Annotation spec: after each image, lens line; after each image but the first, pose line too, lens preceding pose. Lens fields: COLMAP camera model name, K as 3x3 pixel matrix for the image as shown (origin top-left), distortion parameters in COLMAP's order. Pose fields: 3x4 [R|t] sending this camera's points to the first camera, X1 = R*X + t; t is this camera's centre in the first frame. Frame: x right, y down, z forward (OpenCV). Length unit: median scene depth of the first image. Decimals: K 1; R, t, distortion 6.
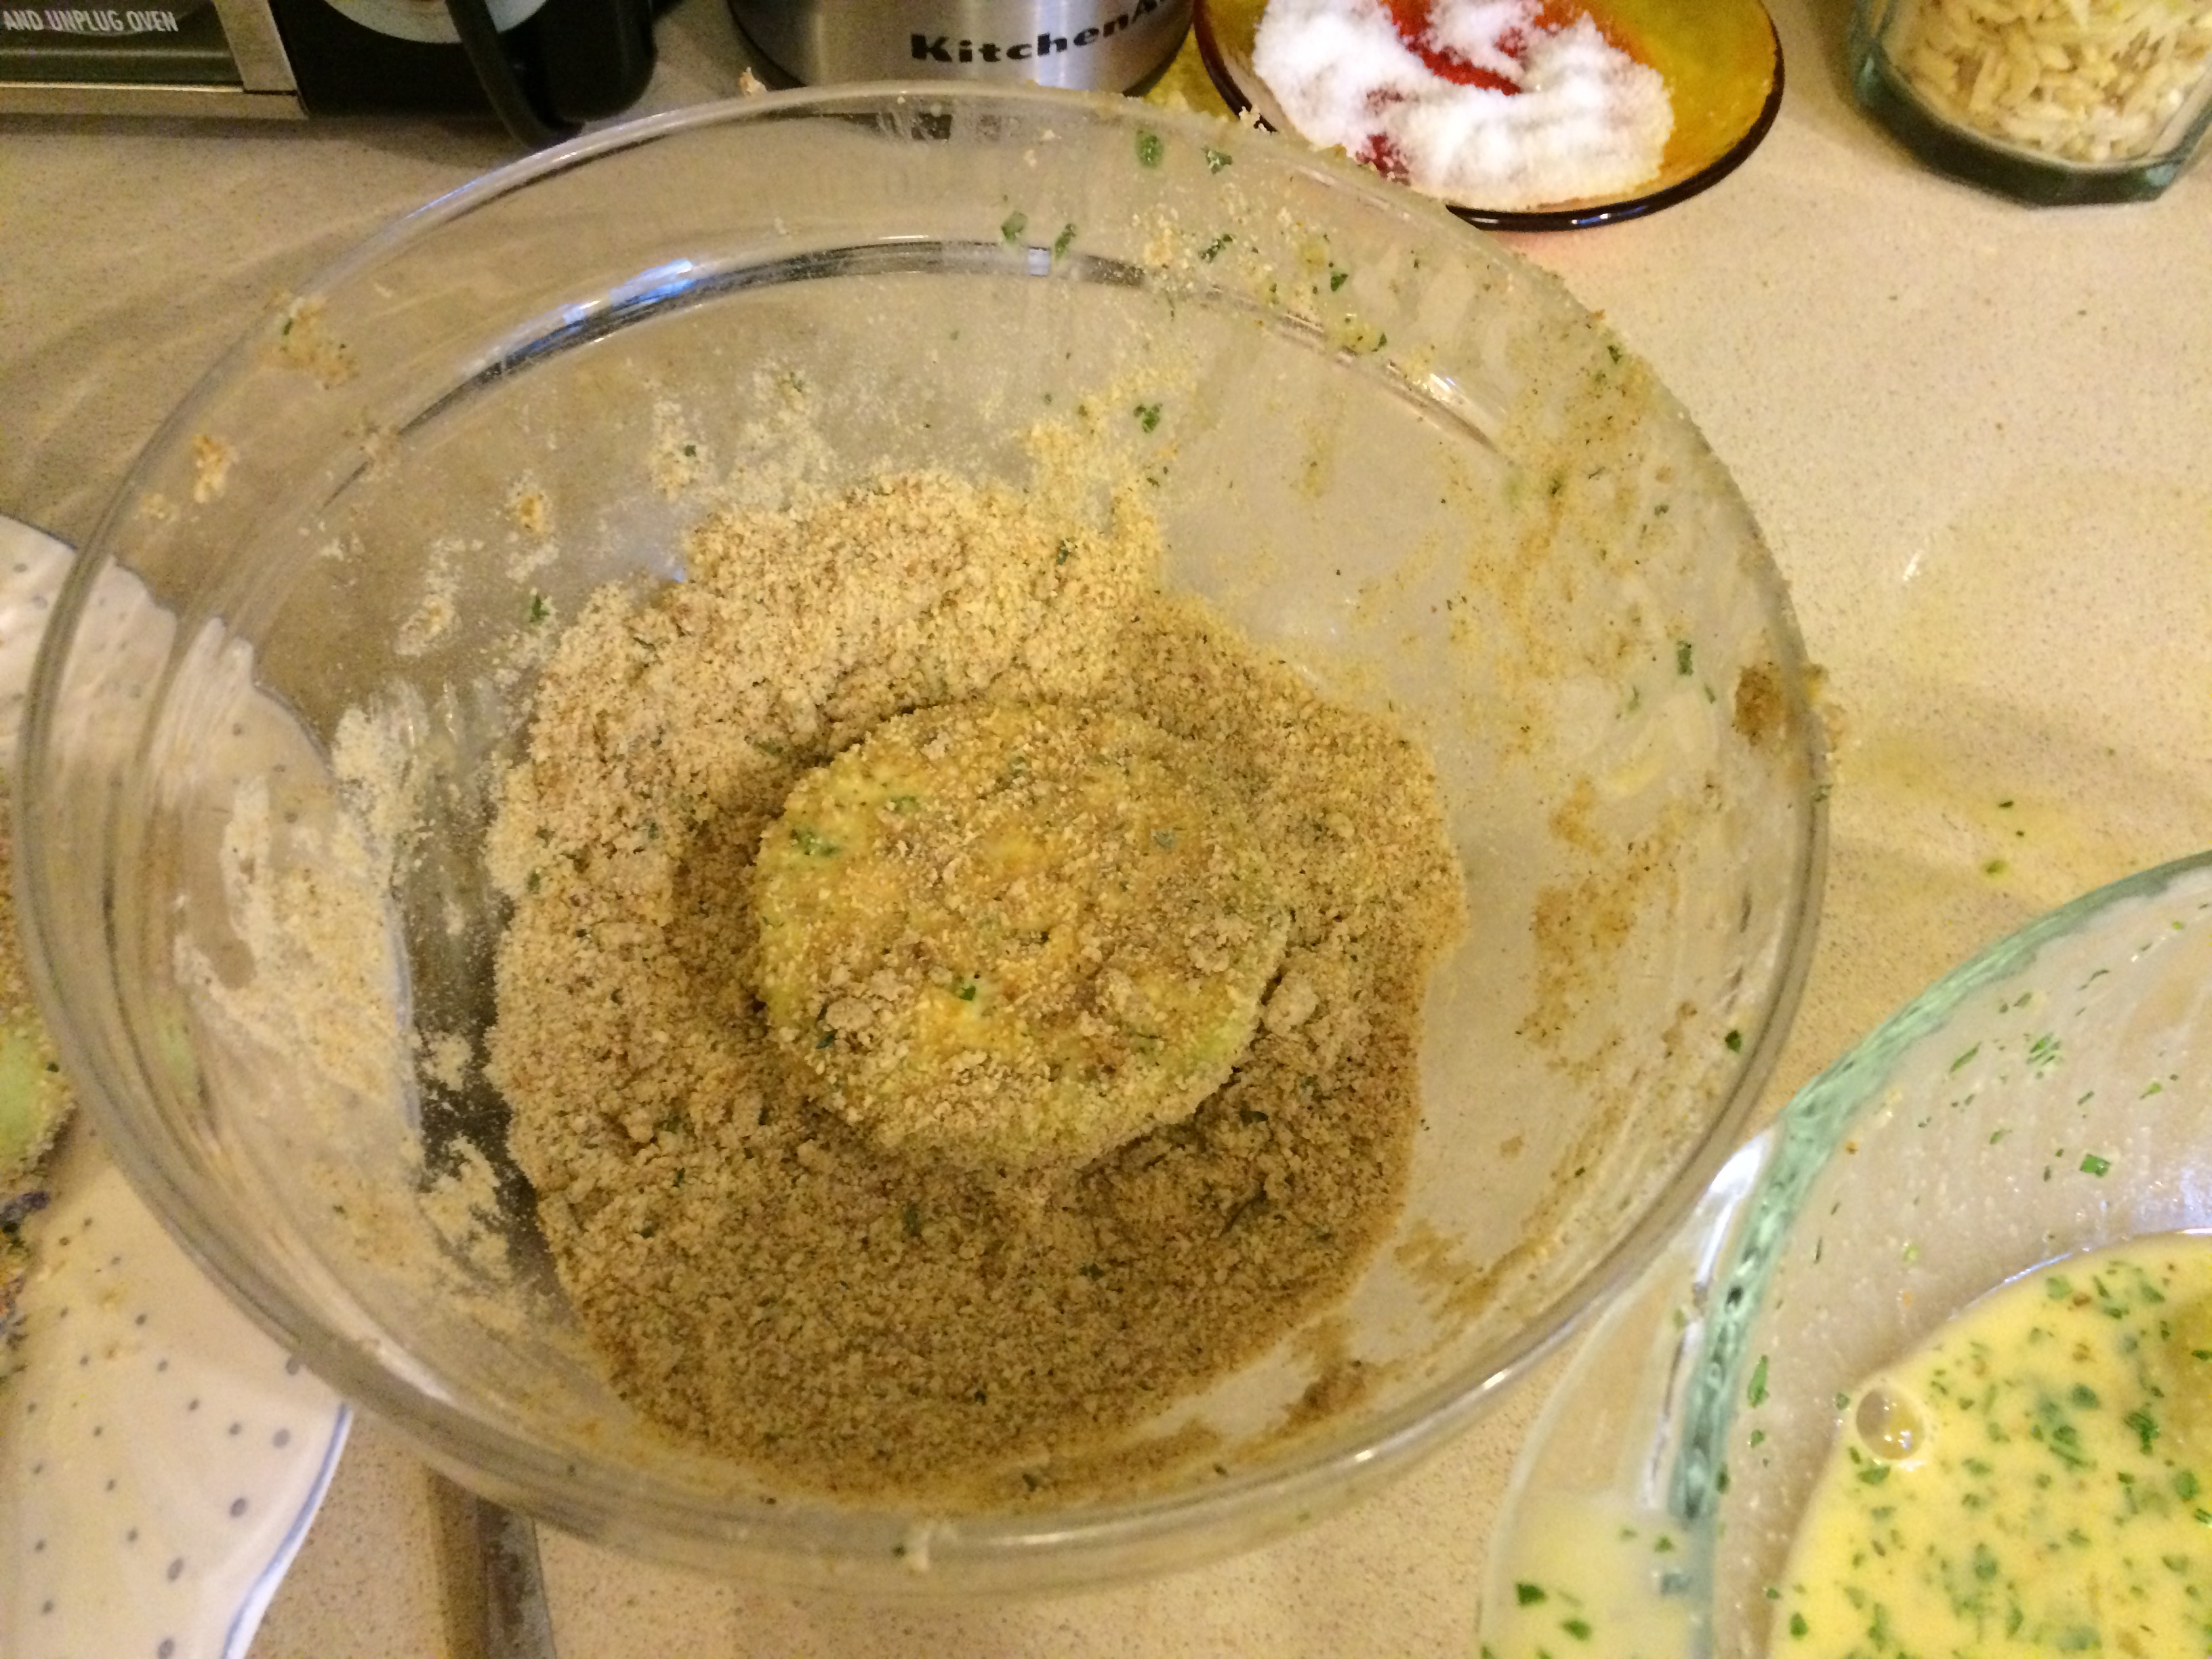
lens RADIAL K [[1841.3, 0, 1098.4], [0, 1841.3, 837.5], [0, 0, 1]] dist [0.070839, -0.093963]
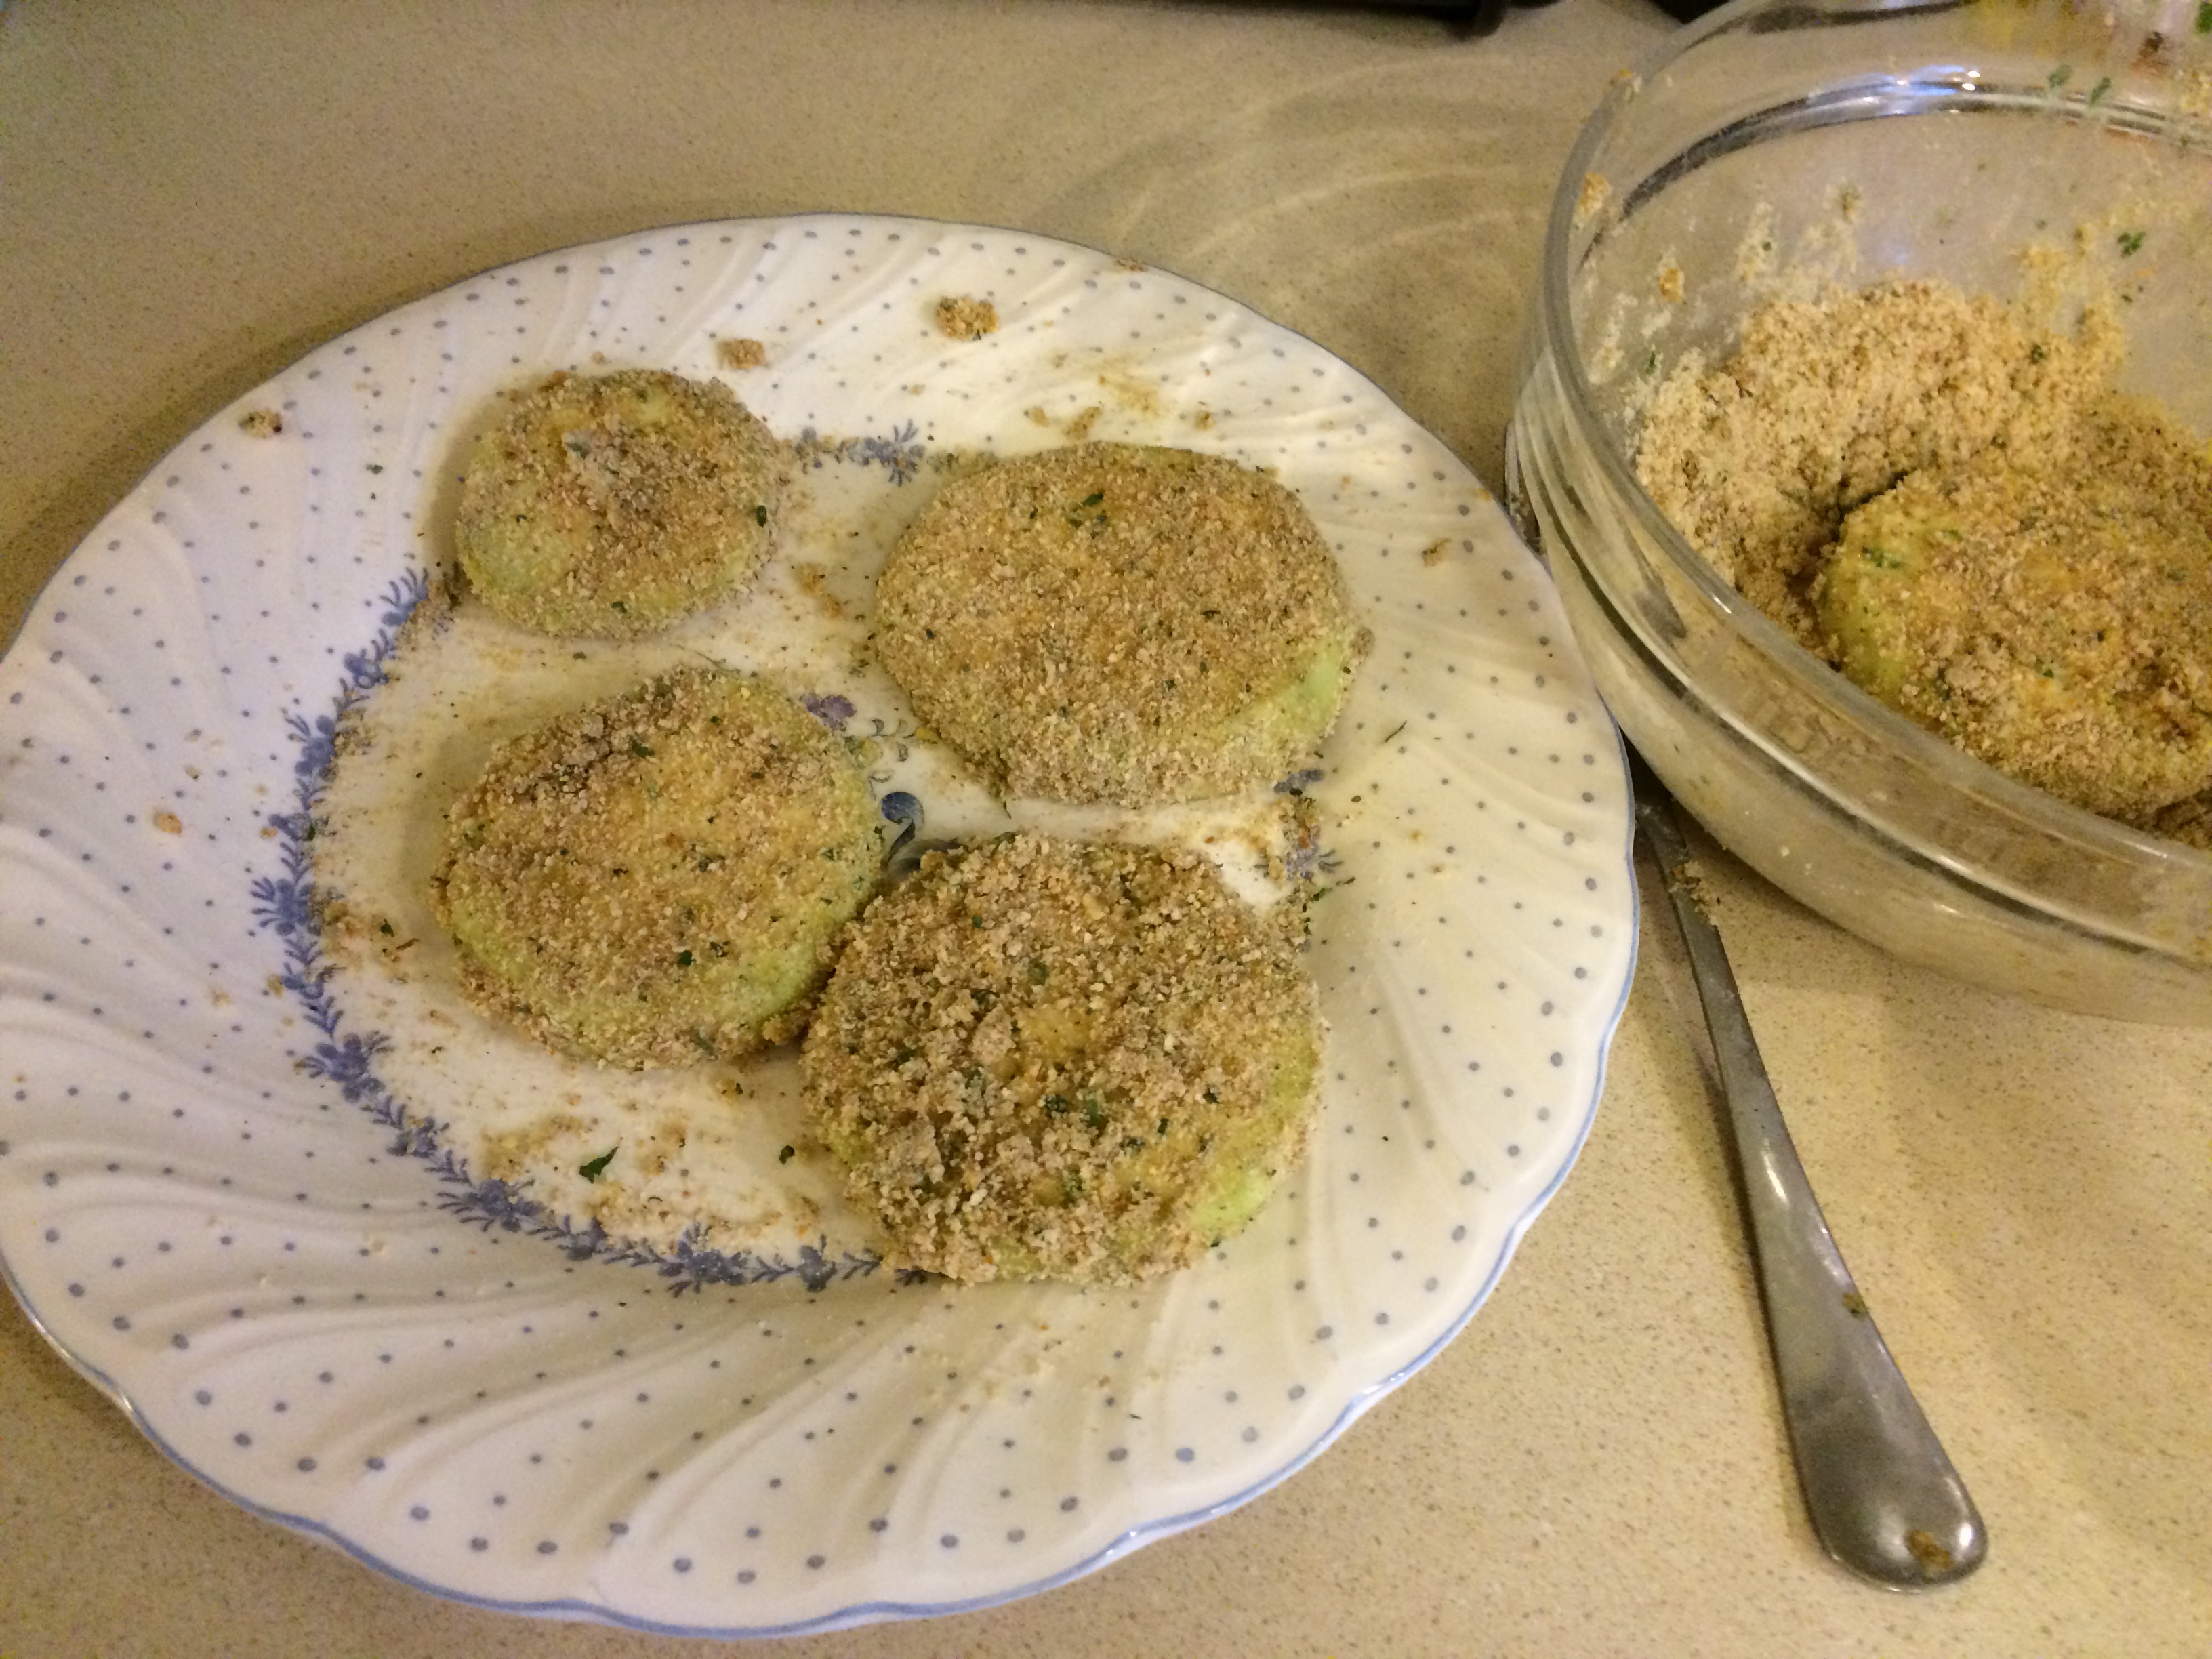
lens RADIAL K [[1841.3, 0, 1094.7], [0, 1841.3, 836.7], [0, 0, 1]] dist [0.070839, -0.093963]
pose [[0.994842, 0.076233, -0.066925, -0.549533], [-0.077224, 0.996937, -0.012345, 0.231501], [0.065779, 0.017449, 0.997682, -0.257177]]
